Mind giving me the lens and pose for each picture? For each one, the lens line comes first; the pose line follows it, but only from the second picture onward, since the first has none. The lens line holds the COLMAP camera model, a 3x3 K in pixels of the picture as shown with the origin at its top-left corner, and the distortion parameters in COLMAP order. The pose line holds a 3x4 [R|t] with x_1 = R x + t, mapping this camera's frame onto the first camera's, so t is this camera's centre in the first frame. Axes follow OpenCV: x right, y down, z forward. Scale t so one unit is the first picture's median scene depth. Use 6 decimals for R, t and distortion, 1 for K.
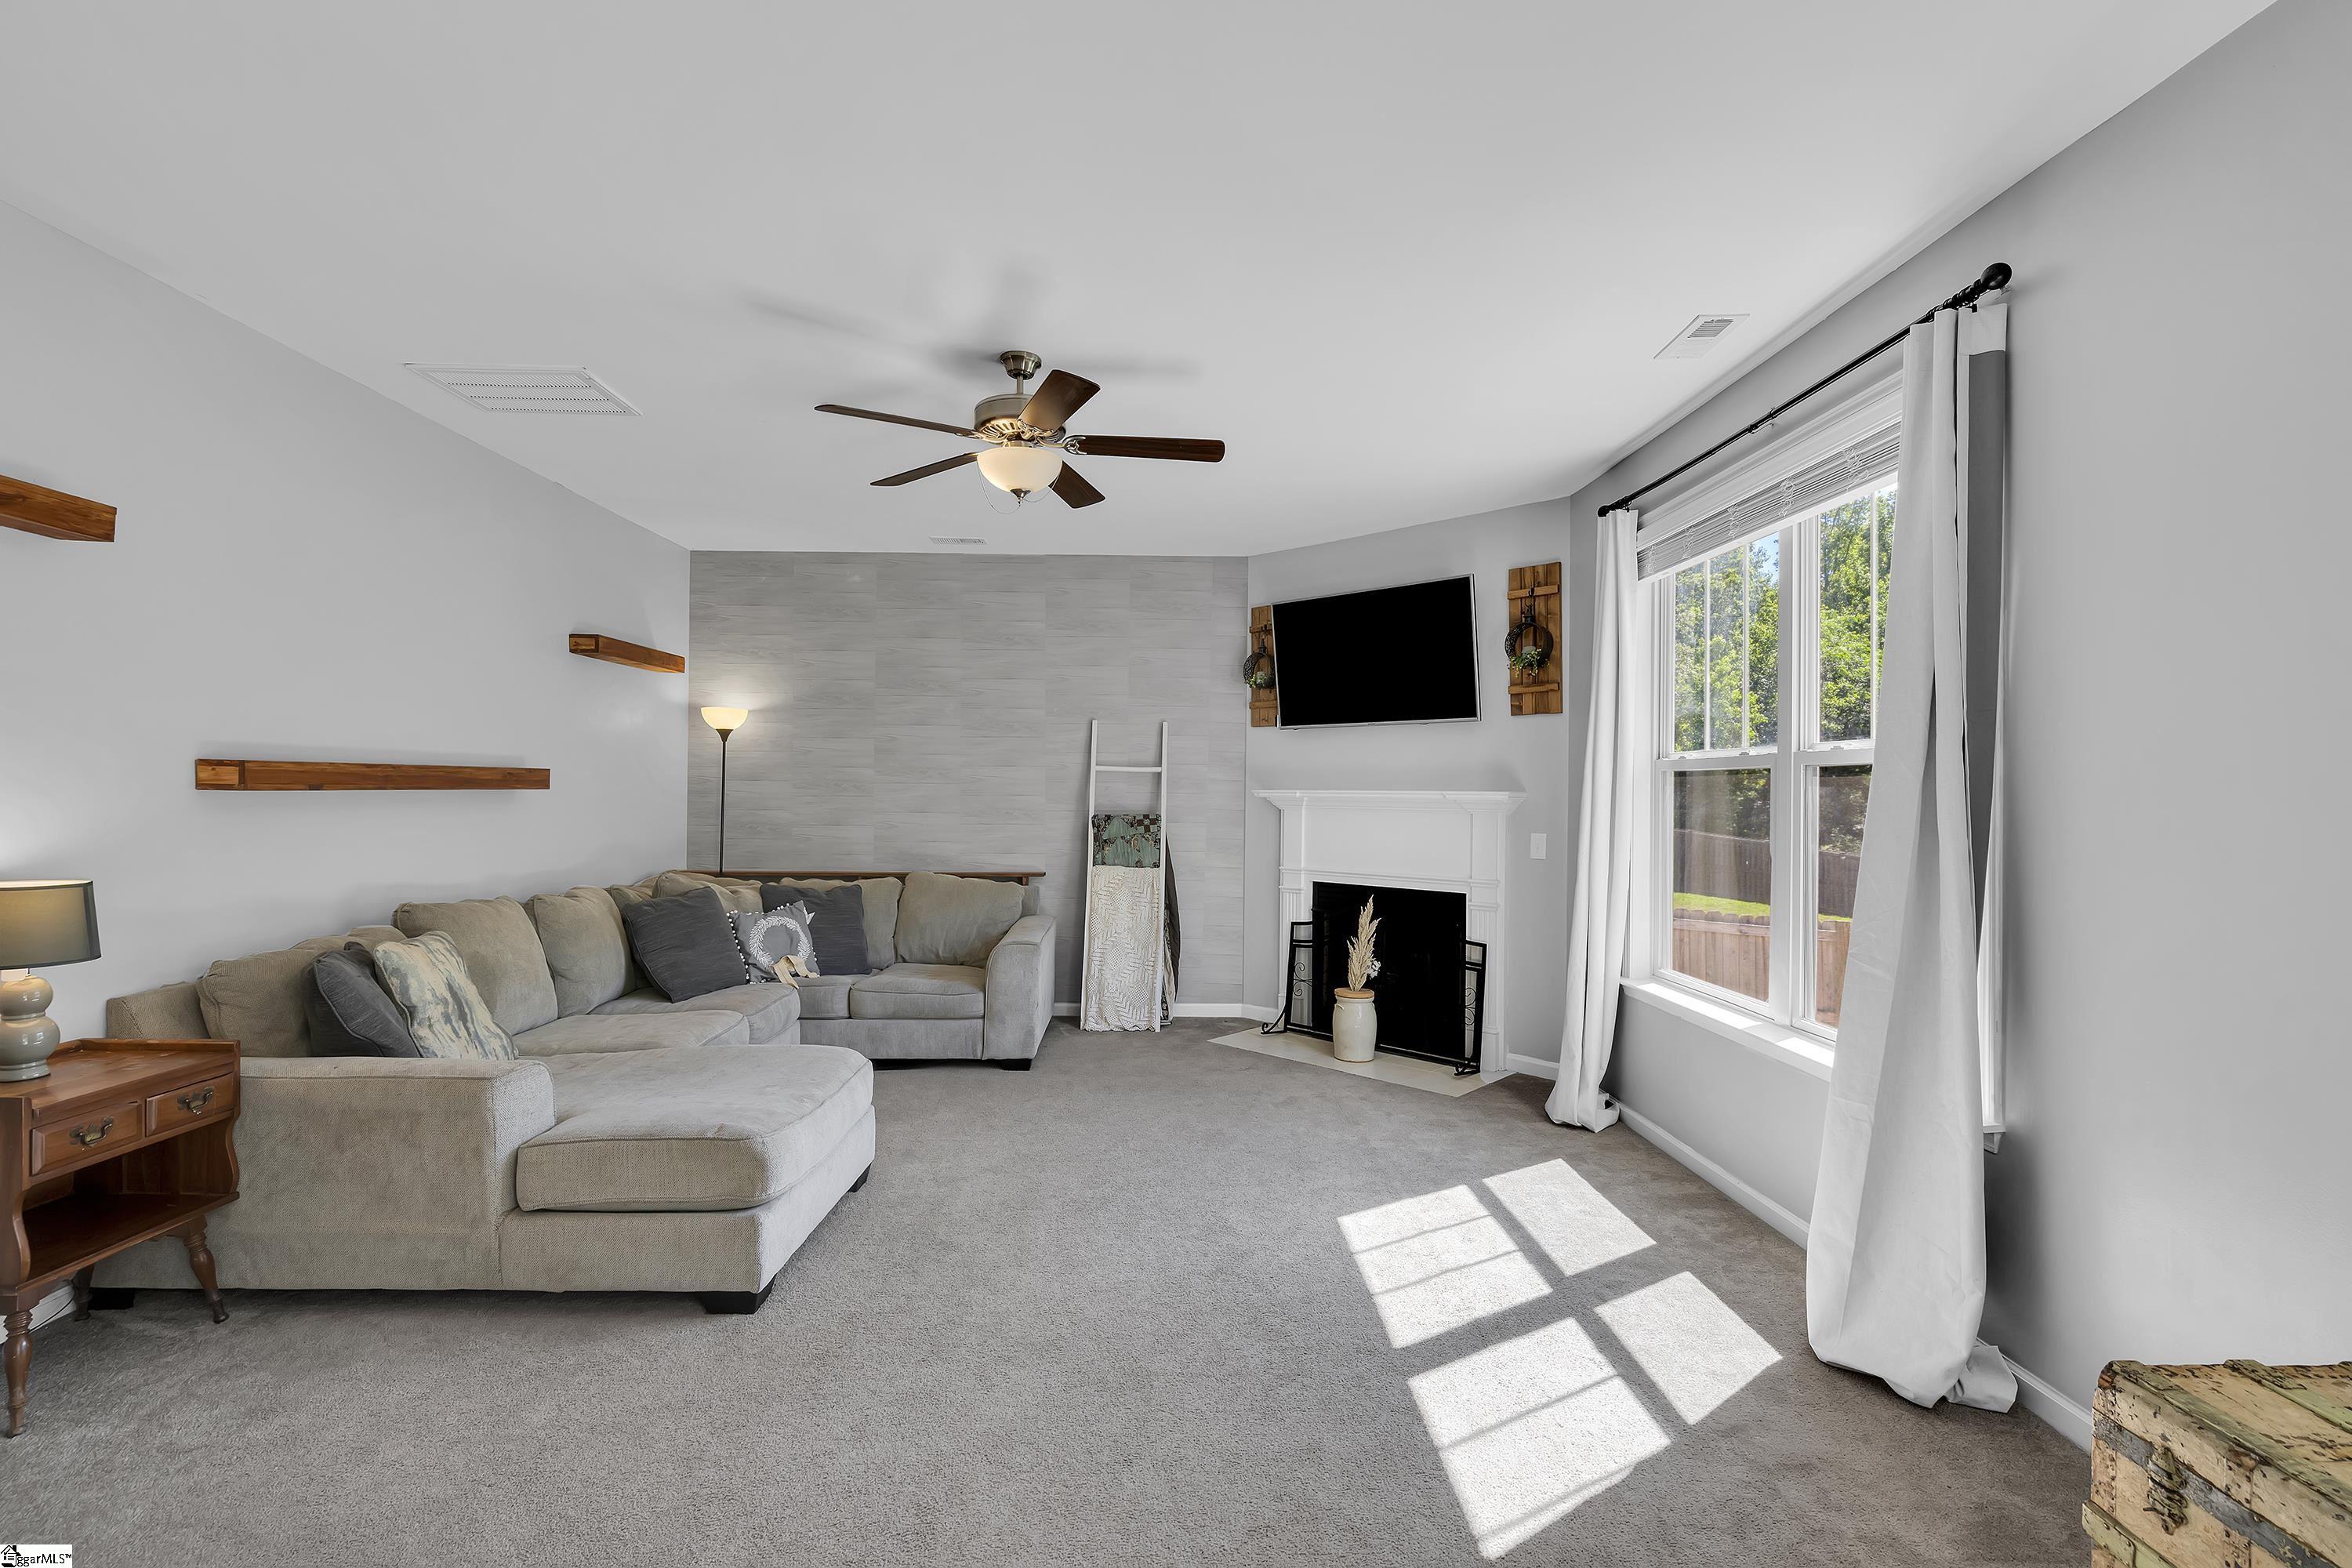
lens RADIAL K [[1061.3, 0, 1177.4], [0, 1061.3, 786.7], [0, 0, 1]] dist [-0.005423, 0.000682]
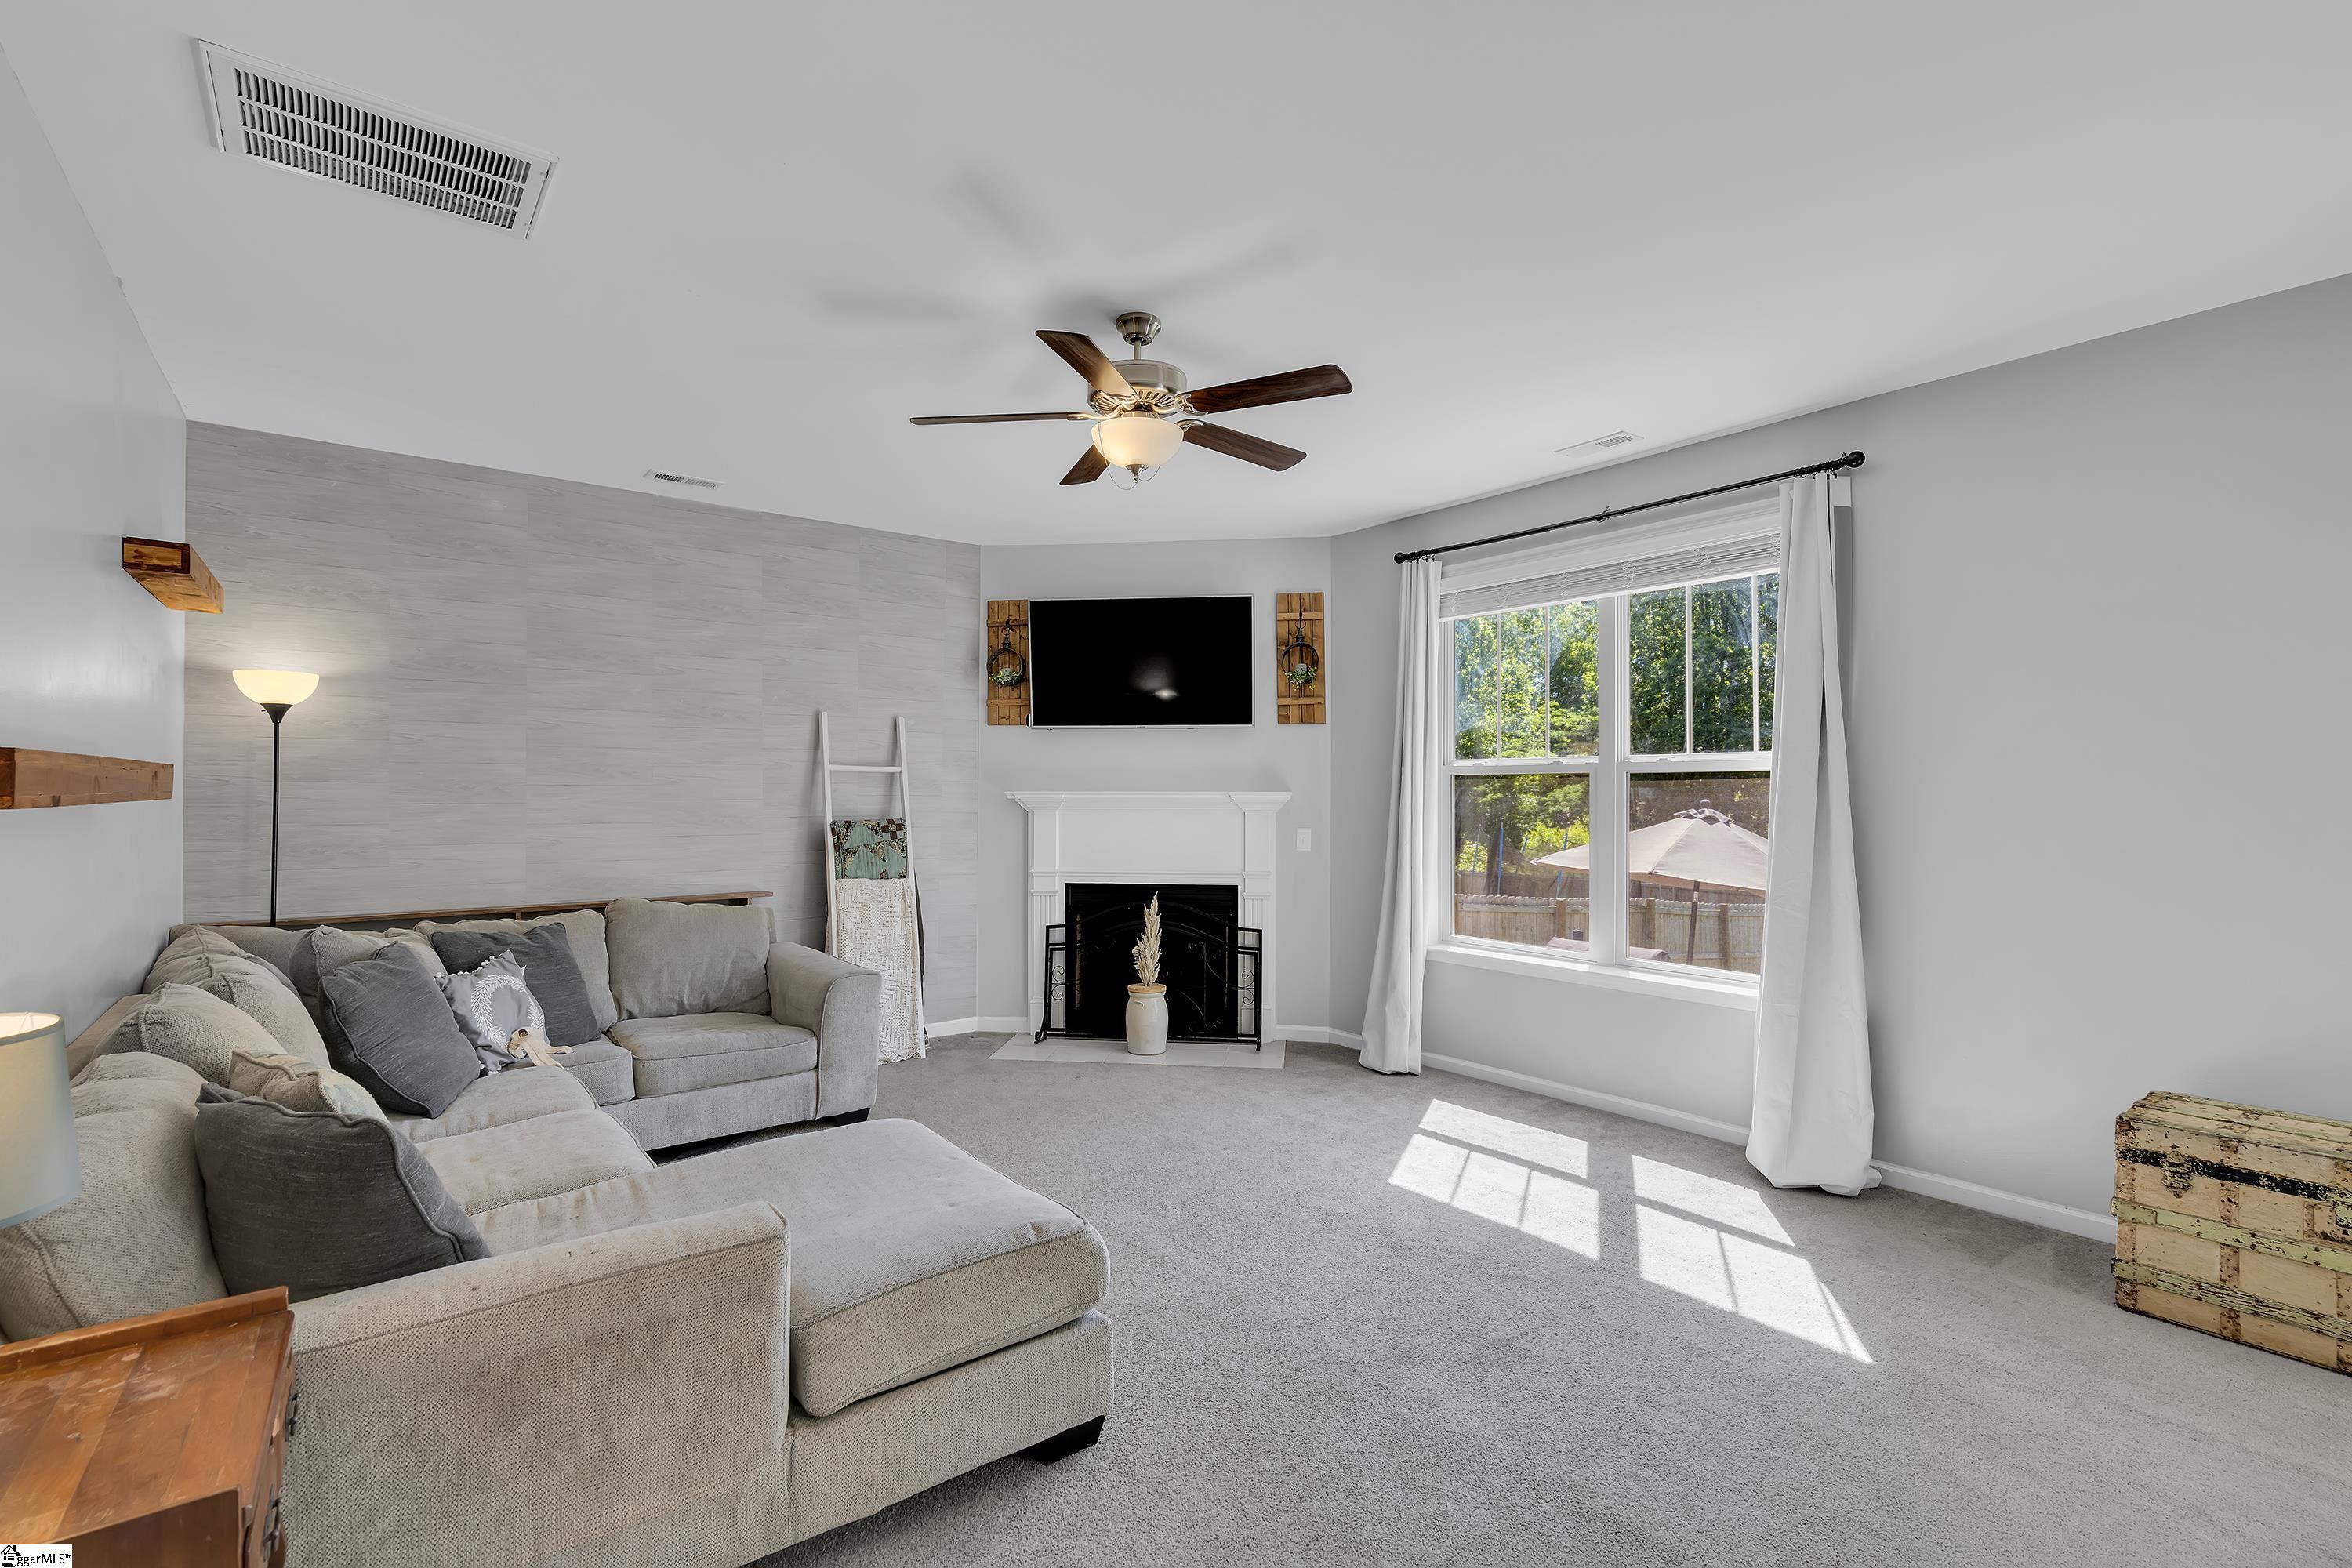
lens RADIAL K [[1061.3, 0, 1169.9], [0, 1061.3, 785.9], [0, 0, 1]] dist [-0.005423, 0.000682]
pose [[0.799485, -0.002950, 0.600679, -0.444664], [0.001919, 0.999995, 0.002358, -0.004410], [-0.600683, -0.000733, 0.799487, 0.166837]]
